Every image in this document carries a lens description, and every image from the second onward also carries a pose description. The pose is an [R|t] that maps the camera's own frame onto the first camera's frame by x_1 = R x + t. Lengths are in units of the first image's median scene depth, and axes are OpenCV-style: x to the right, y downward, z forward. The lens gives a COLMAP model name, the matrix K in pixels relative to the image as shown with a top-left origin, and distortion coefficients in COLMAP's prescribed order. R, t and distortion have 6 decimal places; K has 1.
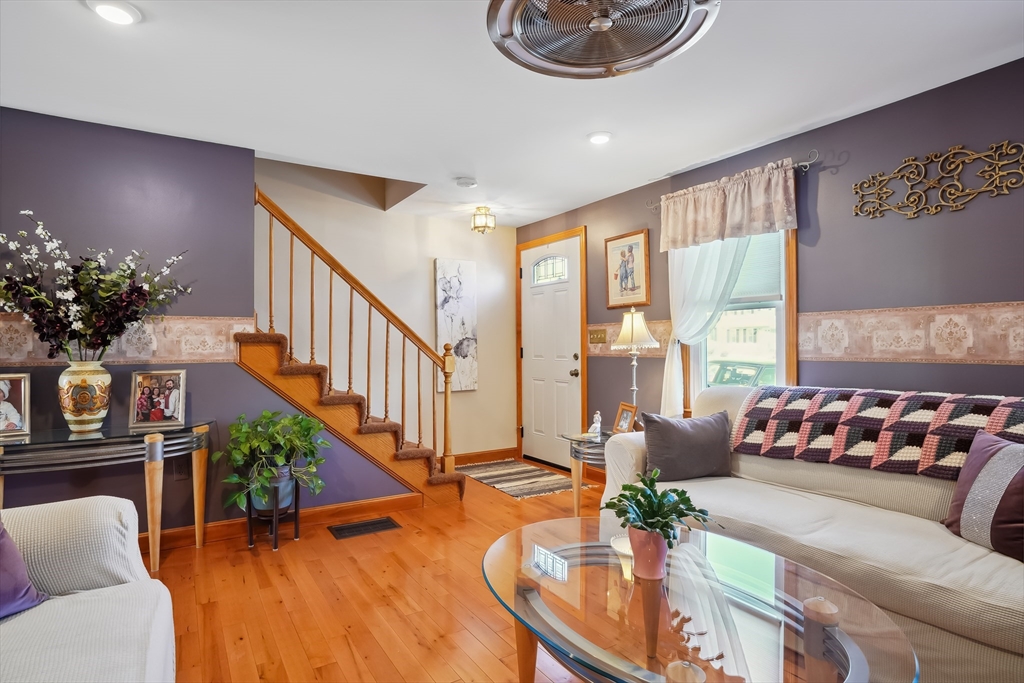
lens RADIAL K [[550.7, 0, 512.0], [0, 550.7, 341.5], [0, 0, 1]] dist [0.002051, 0.000966]
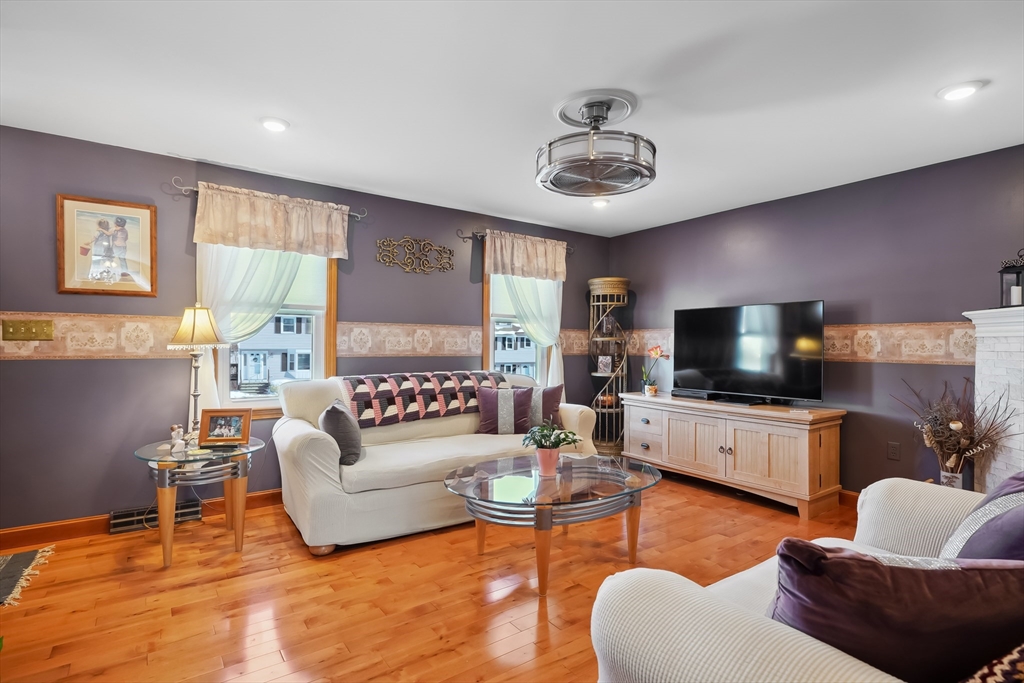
lens RADIAL K [[500.0, 0, 508.6], [0, 500.0, 344.8], [0, 0, 1]] dist [-0.000260, 0.000087]
pose [[-0.048426, 0.008179, 0.998793, -0.714697], [-0.011213, 0.999899, -0.008732, 0.010524], [-0.998764, -0.011622, -0.048329, 0.647882]]
